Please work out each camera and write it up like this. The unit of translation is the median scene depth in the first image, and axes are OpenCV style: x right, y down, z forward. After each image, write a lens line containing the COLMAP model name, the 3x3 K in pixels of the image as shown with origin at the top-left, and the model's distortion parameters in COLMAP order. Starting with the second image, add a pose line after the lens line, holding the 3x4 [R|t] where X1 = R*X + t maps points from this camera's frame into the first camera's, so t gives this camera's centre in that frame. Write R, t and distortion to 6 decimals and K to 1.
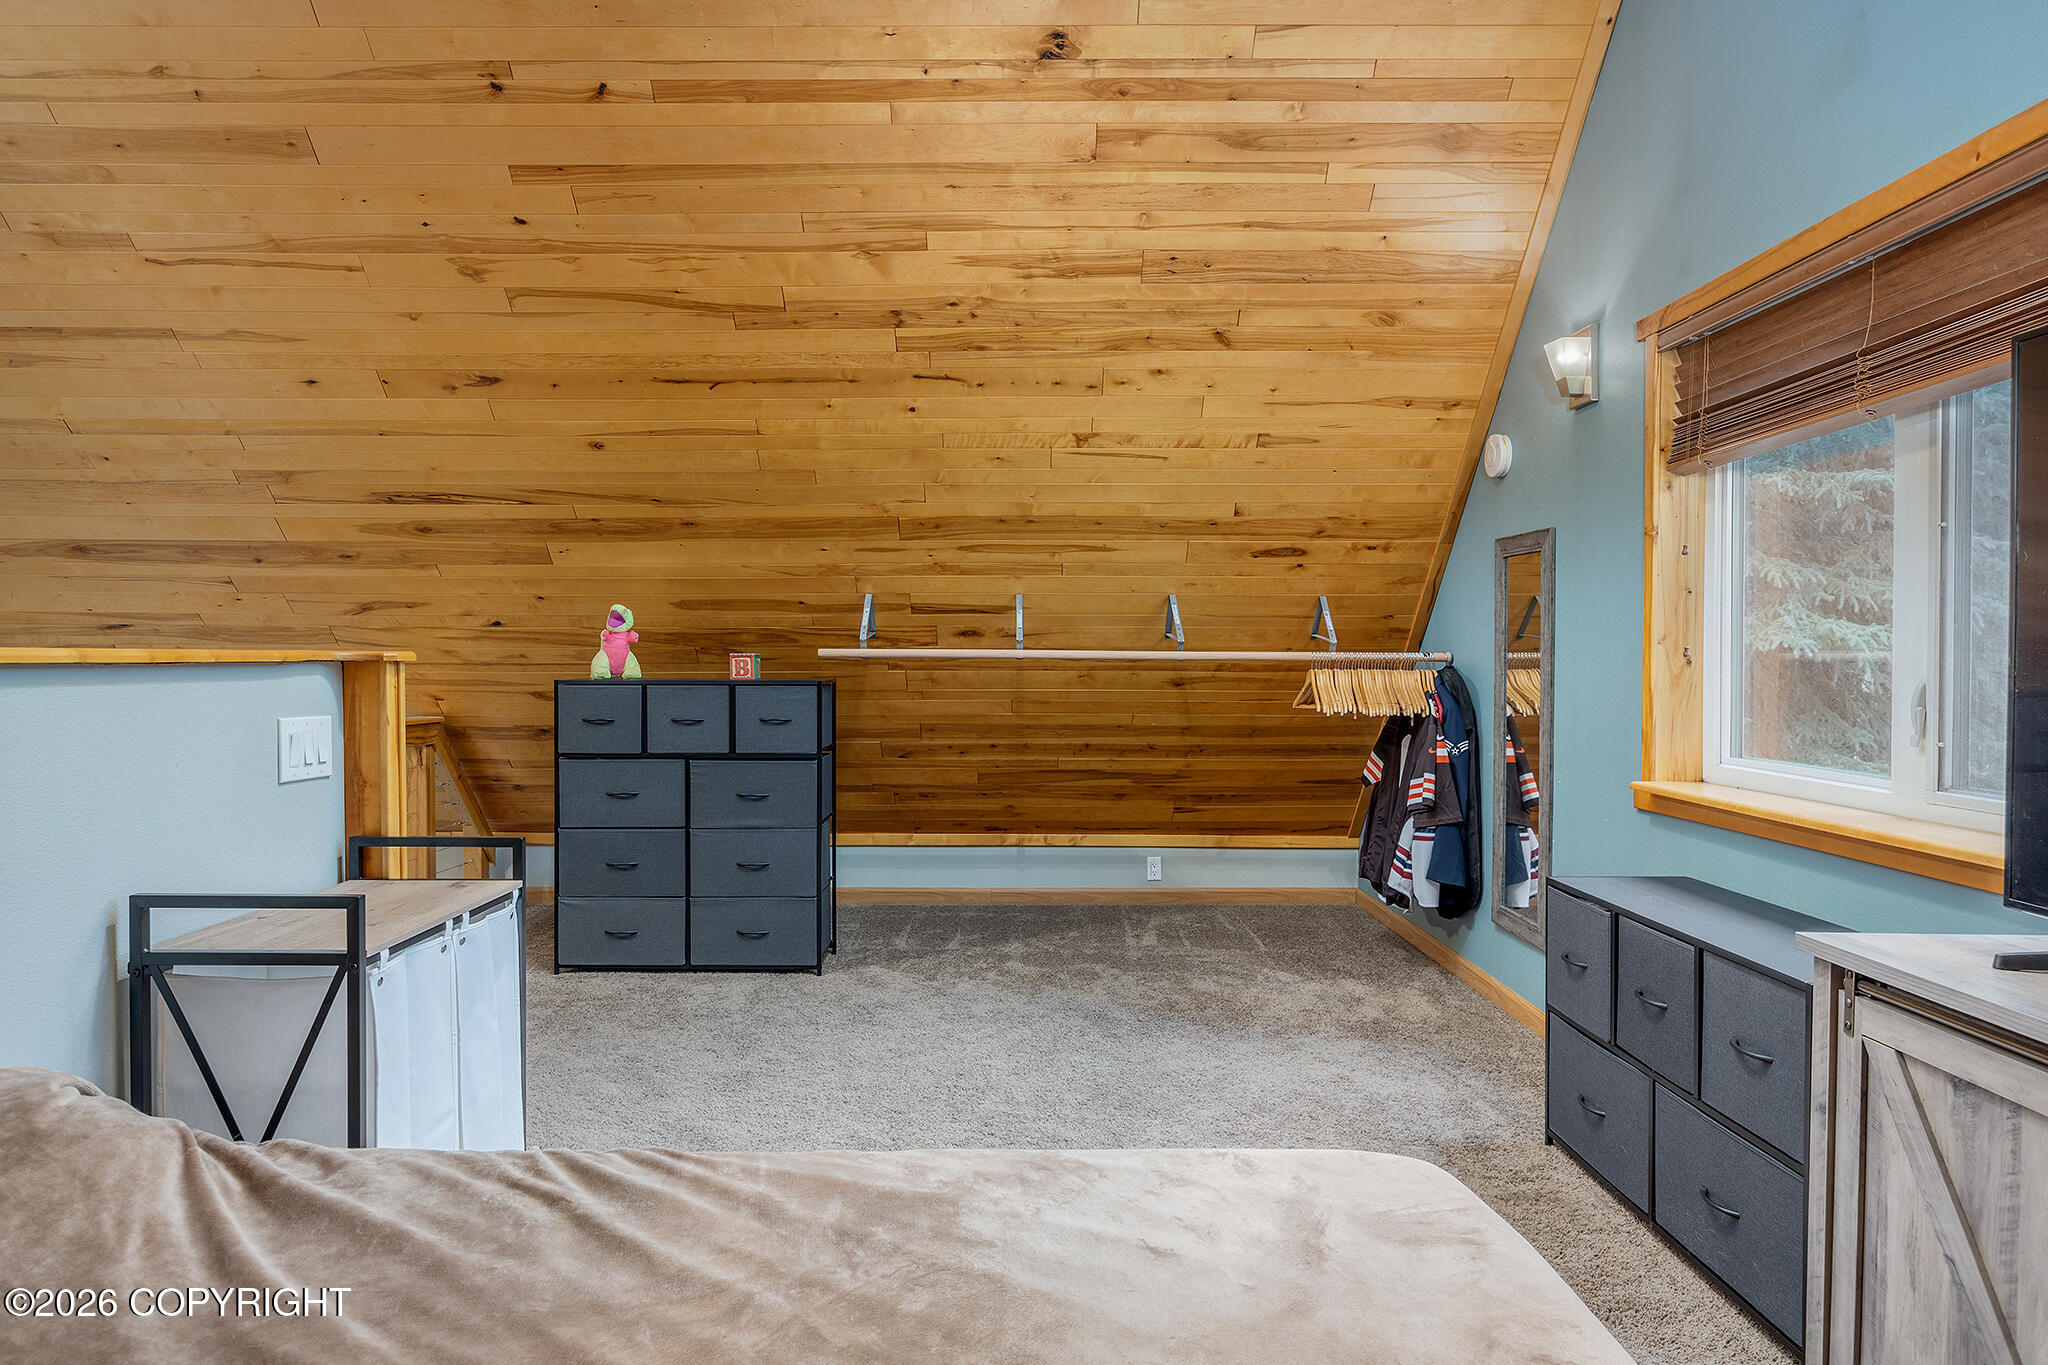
lens RADIAL K [[1215.8, 0, 1024.0], [0, 1215.8, 682.5], [0, 0, 1]] dist [0.018274, 0.000041]
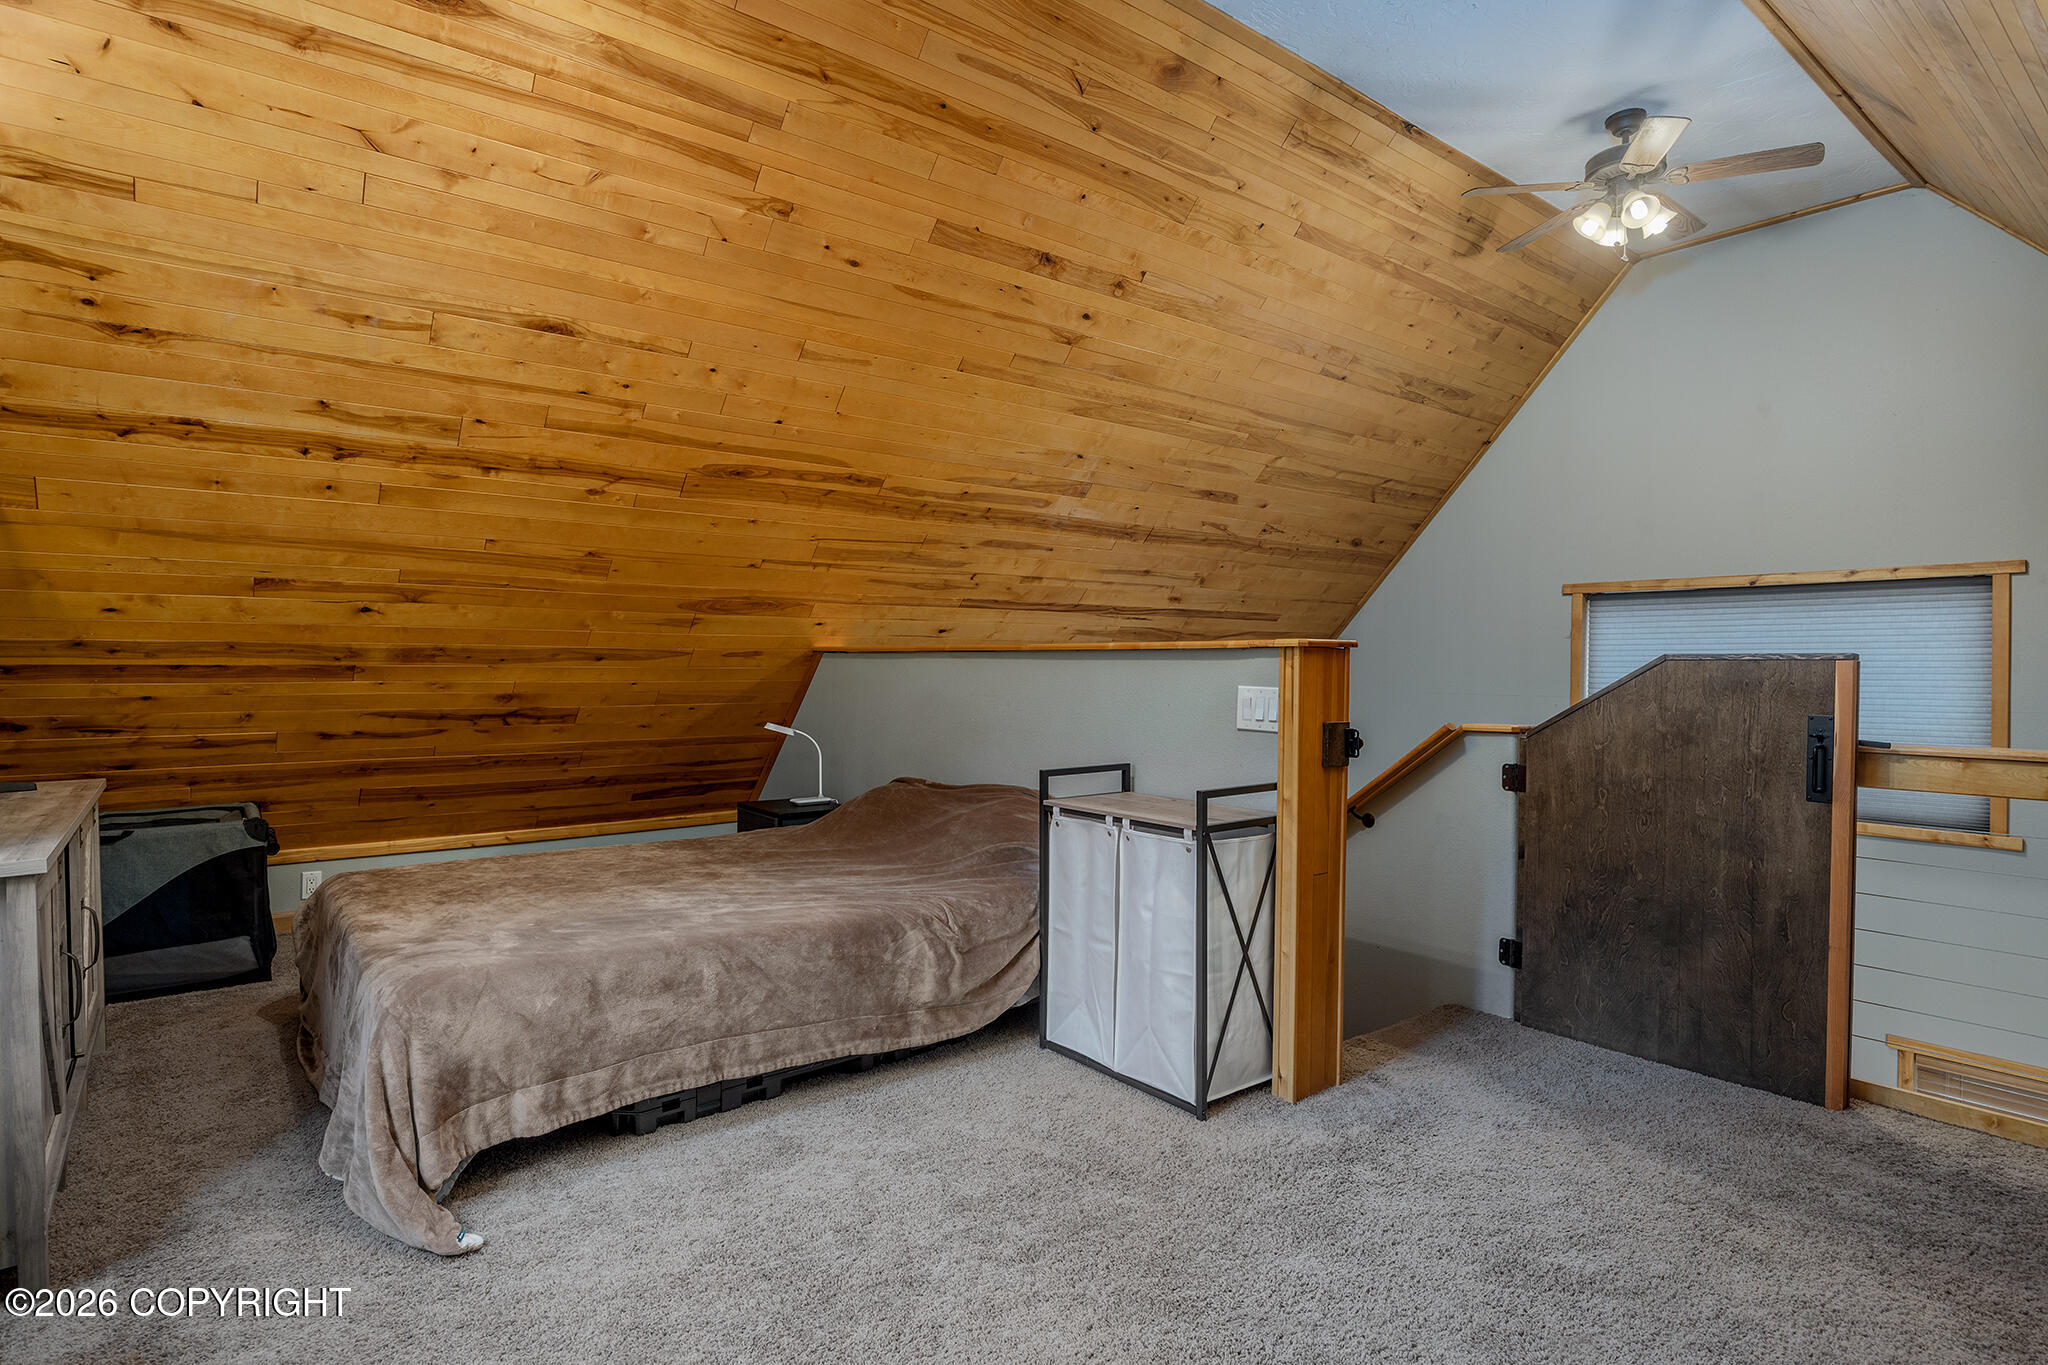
lens RADIAL K [[1068.9, 0, 1024.0], [0, 1068.9, 682.5], [0, 0, 1]] dist [-0.000056, -0.002153]
pose [[-0.784141, 0.007140, -0.620542, 0.232228], [-0.016871, 0.999319, 0.032818, -0.007994], [0.620354, 0.036203, -0.783486, 1.034443]]
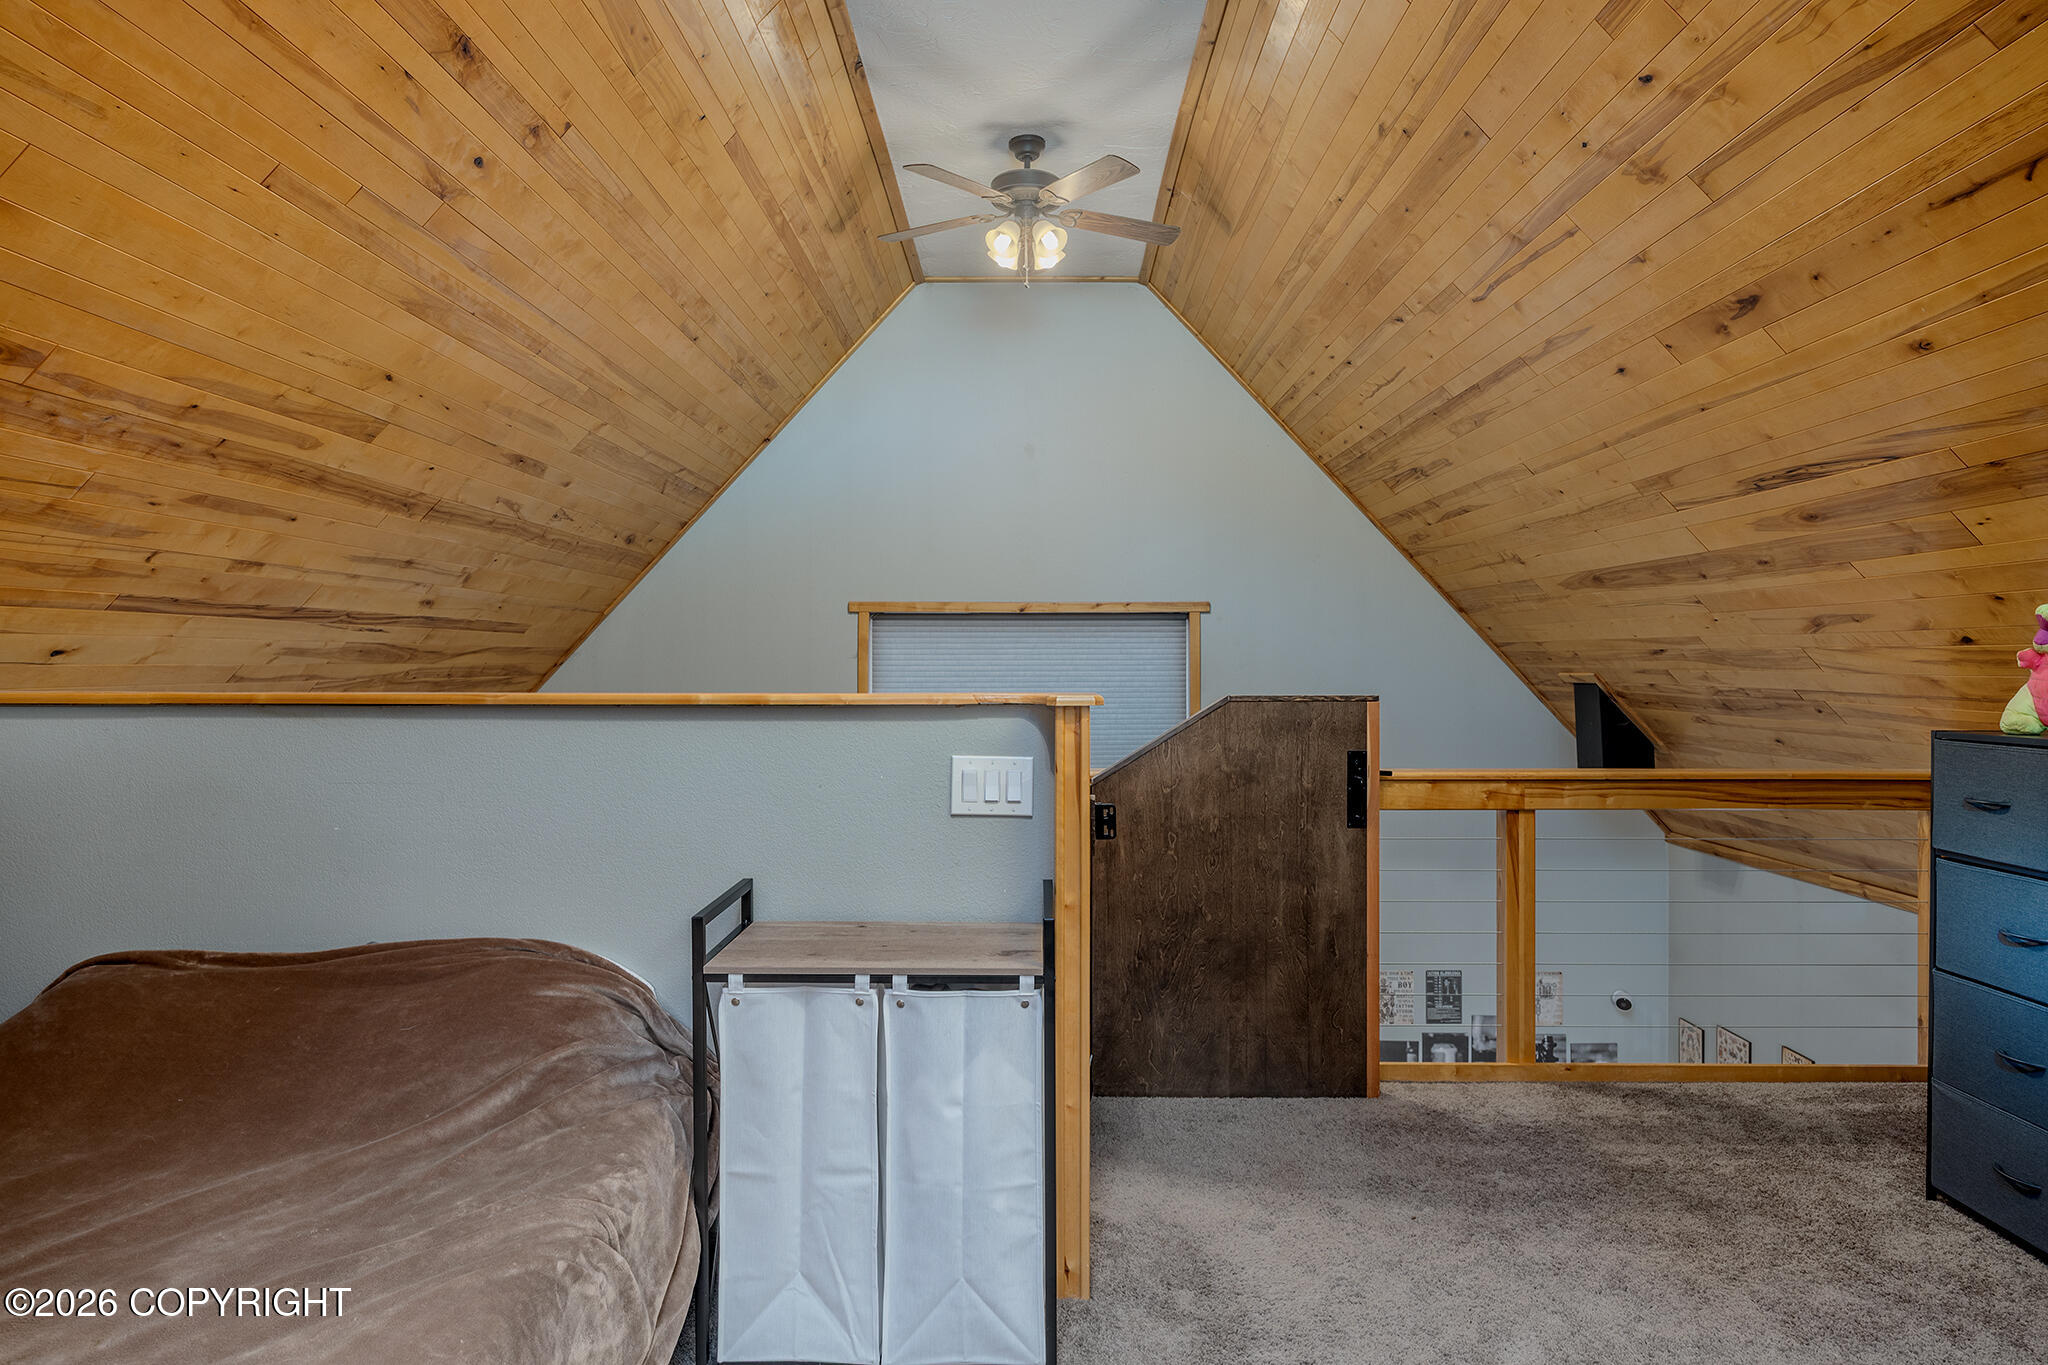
lens RADIAL K [[1142.1, 0, 1024.0], [0, 1142.1, 682.5], [0, 0, 1]] dist [-0.003247, 0.001048]
pose [[-0.018301, 0.016490, -0.999697, 0.232025], [-0.019074, 0.999676, 0.016839, -0.030976], [0.999651, 0.019377, -0.017981, 0.597240]]
